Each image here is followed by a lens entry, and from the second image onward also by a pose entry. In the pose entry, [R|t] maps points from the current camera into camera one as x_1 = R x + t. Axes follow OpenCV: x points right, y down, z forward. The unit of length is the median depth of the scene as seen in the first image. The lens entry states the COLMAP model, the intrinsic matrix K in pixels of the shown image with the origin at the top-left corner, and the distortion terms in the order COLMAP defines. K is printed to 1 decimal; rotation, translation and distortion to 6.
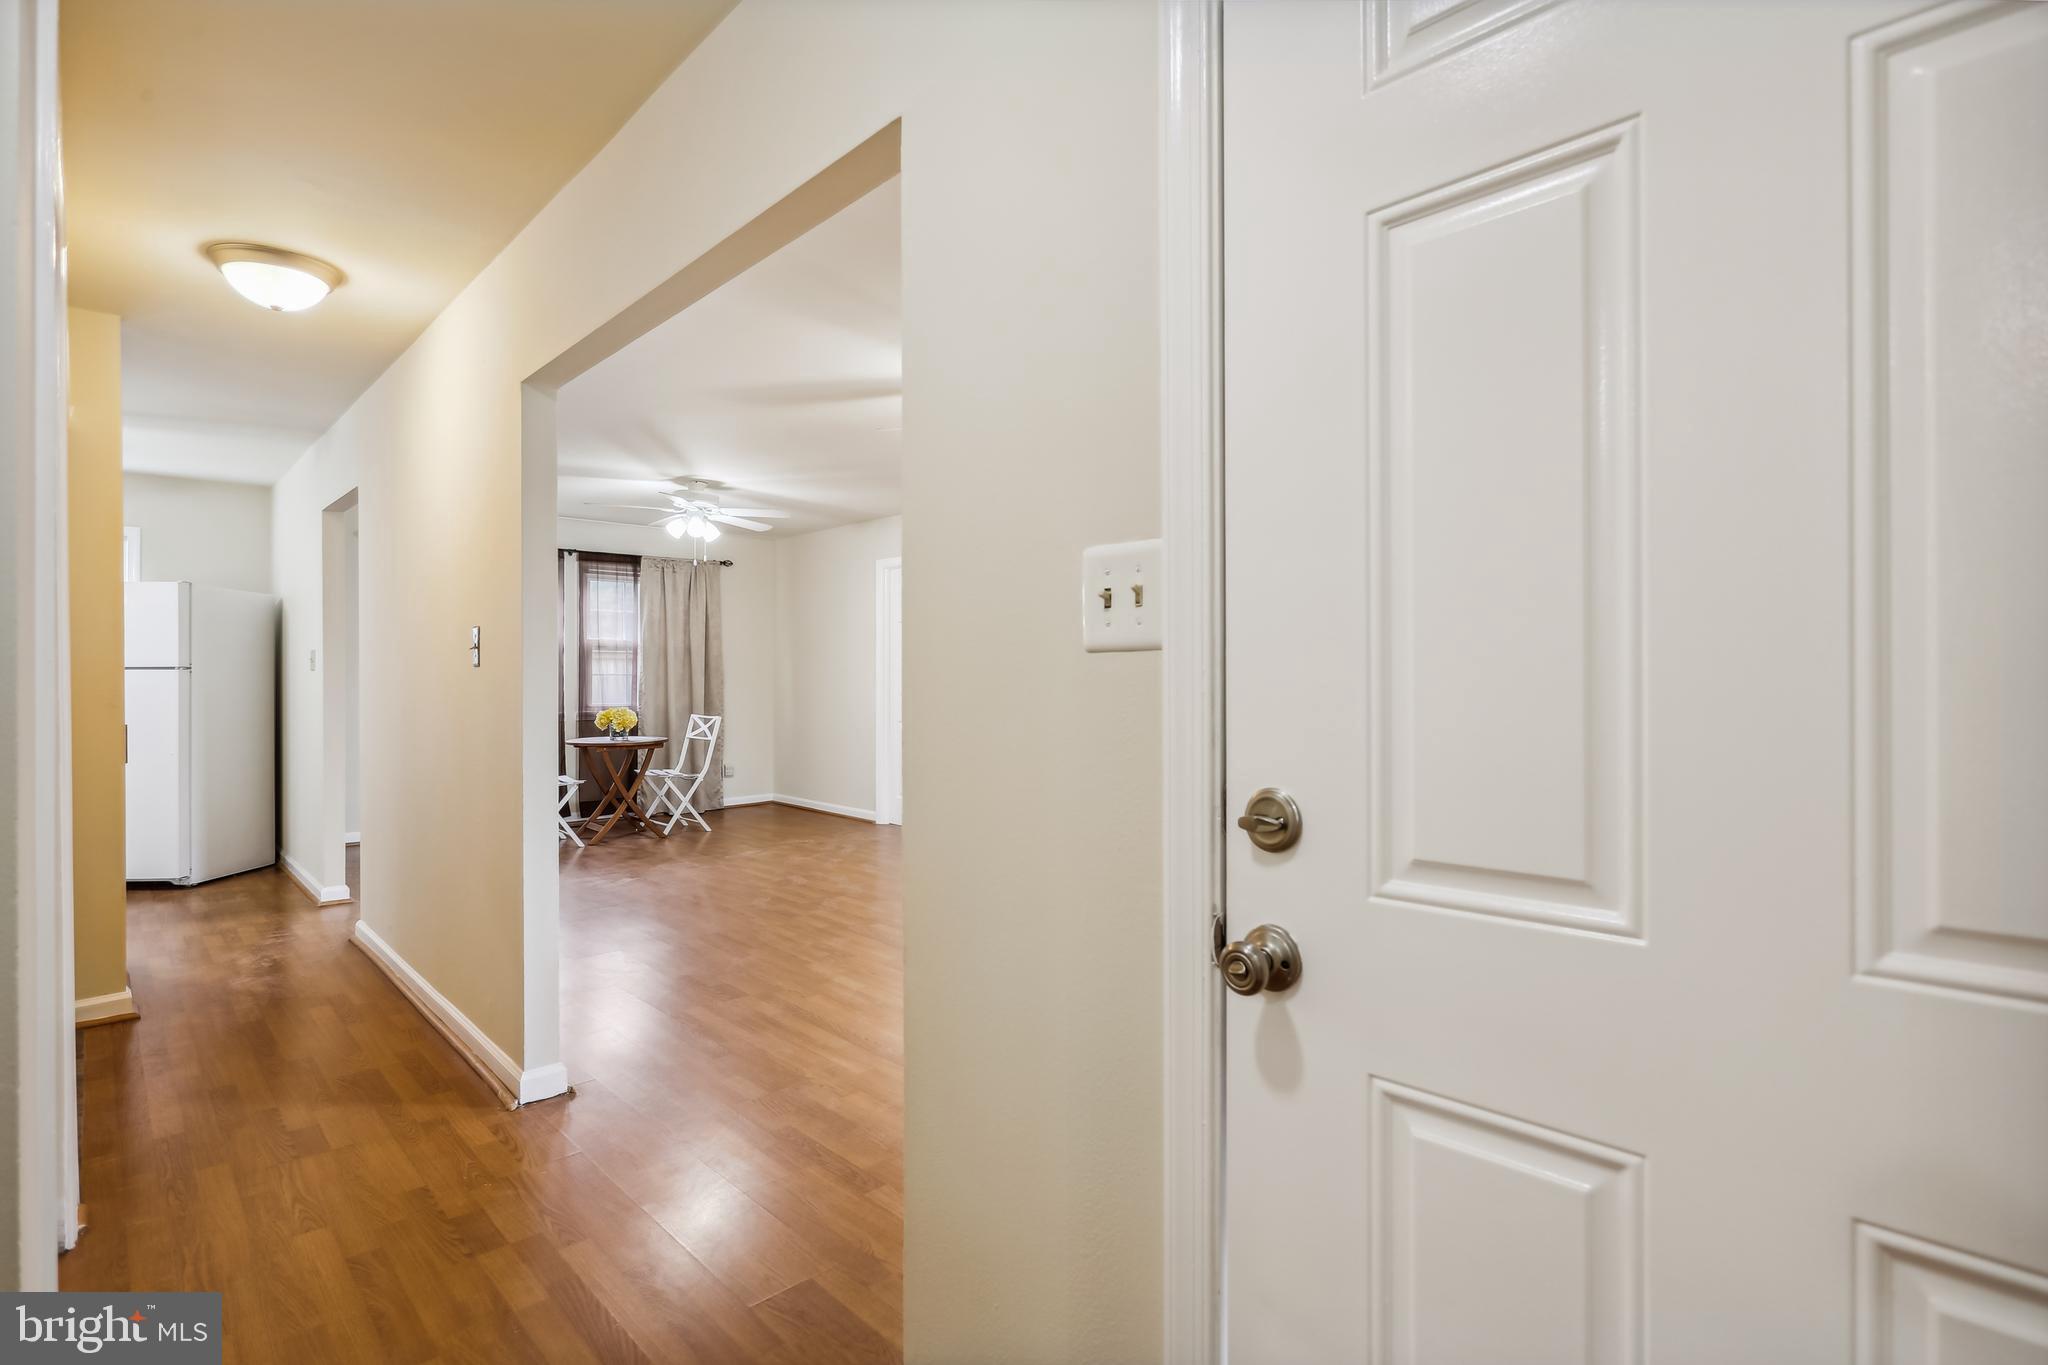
lens RADIAL K [[1005.5, 0, 982.3], [0, 1005.5, 680.8], [0, 0, 1]] dist [-0.003210, -0.000294]
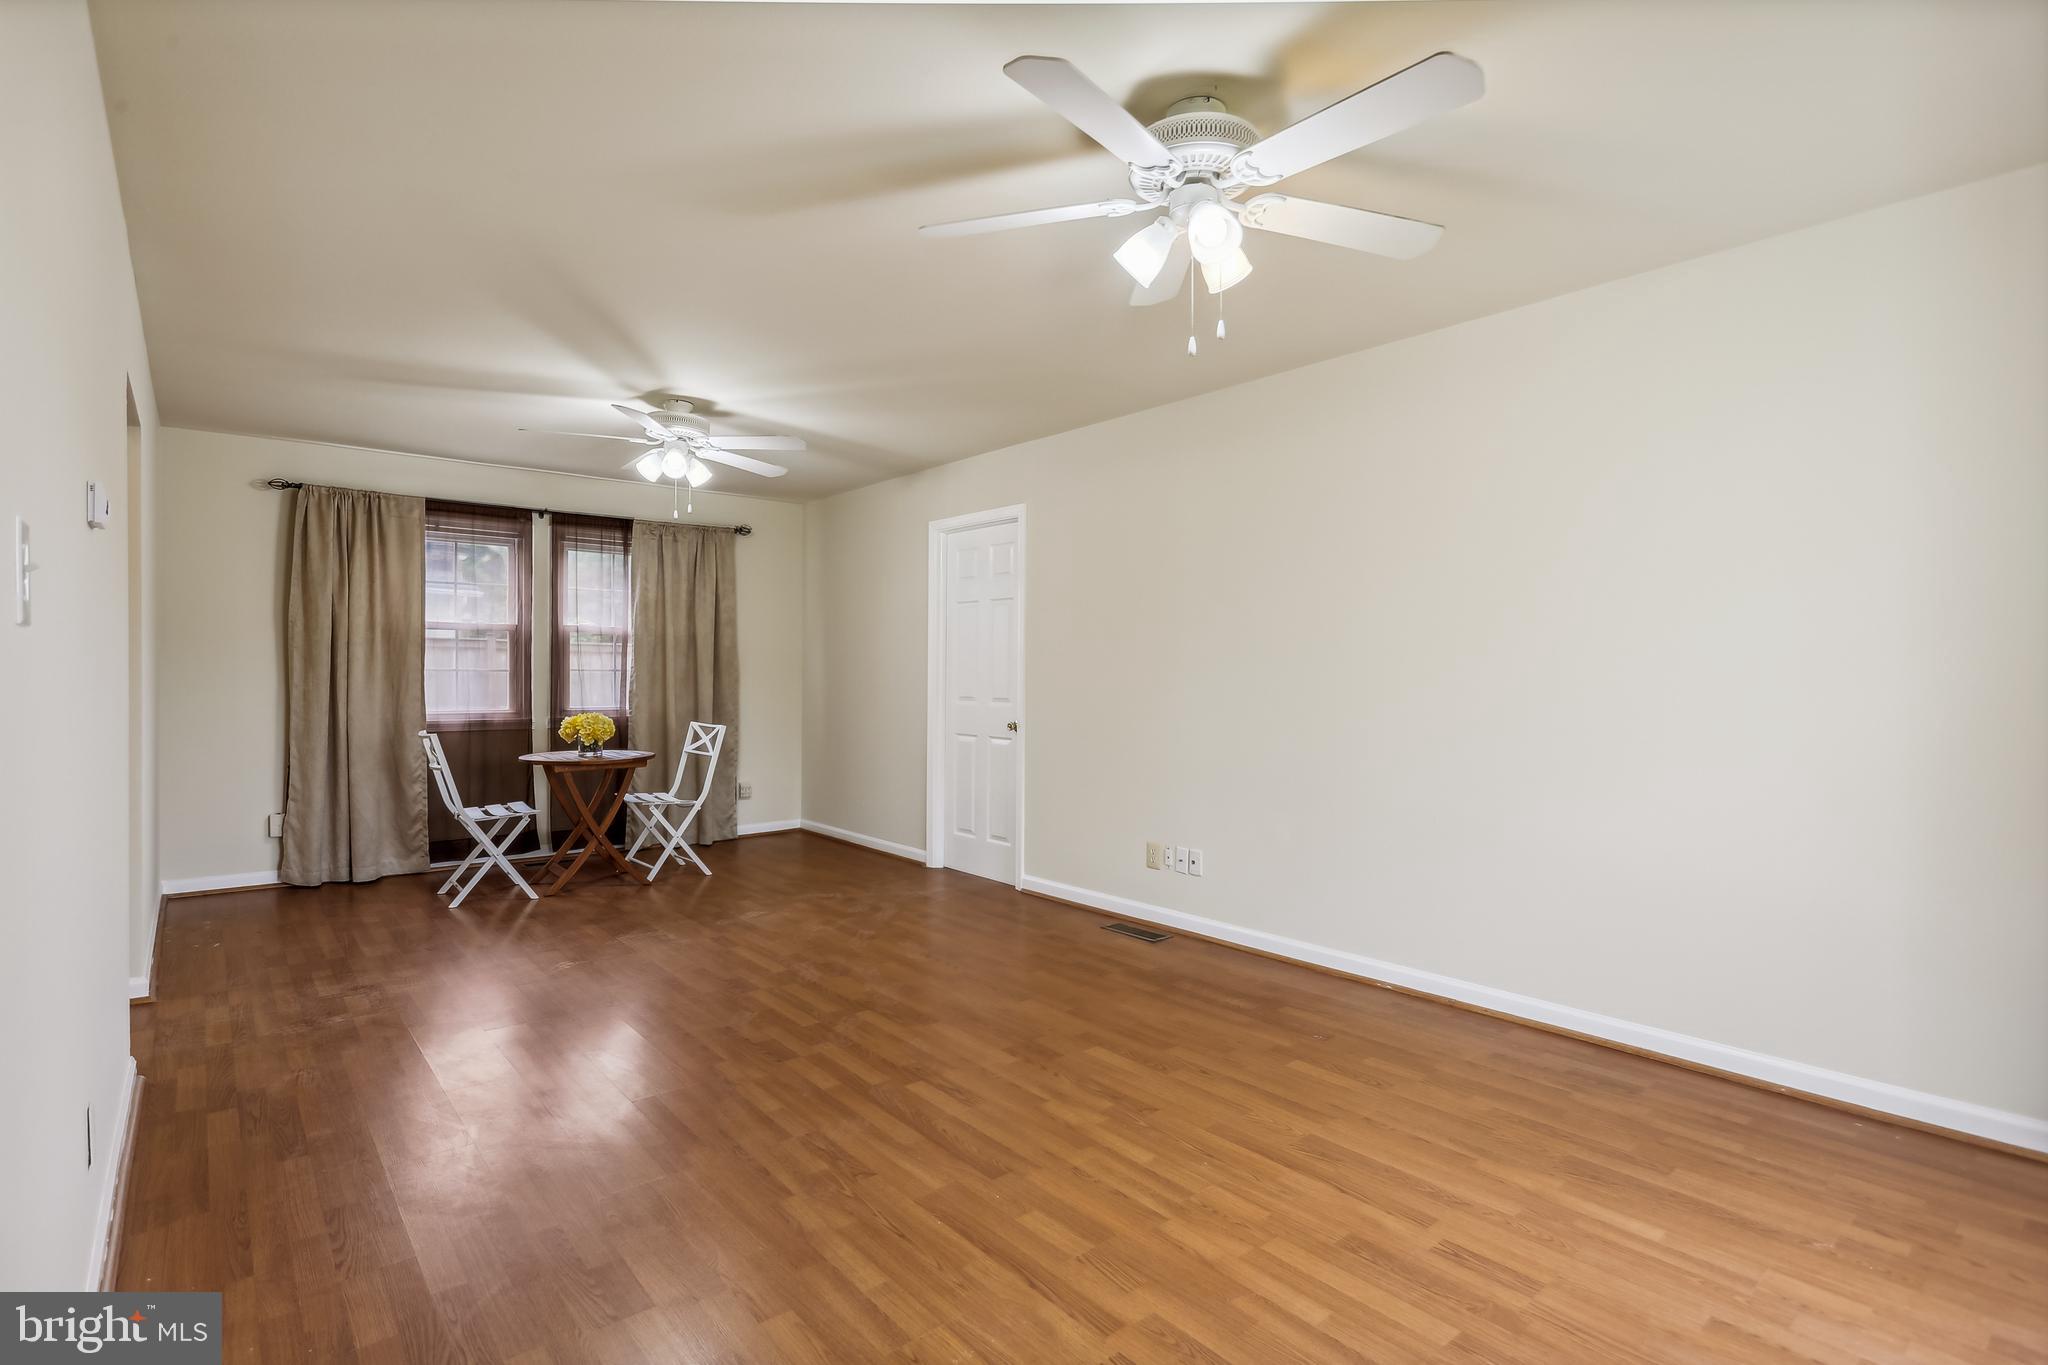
lens RADIAL K [[1005.5, 0, 982.3], [0, 1005.5, 680.8], [0, 0, 1]] dist [-0.003210, -0.000294]
pose [[0.998250, 0.006933, -0.058723, -0.018954], [-0.006821, 0.999975, 0.002107, -0.001317], [0.058736, -0.001703, 0.998272, 0.236666]]
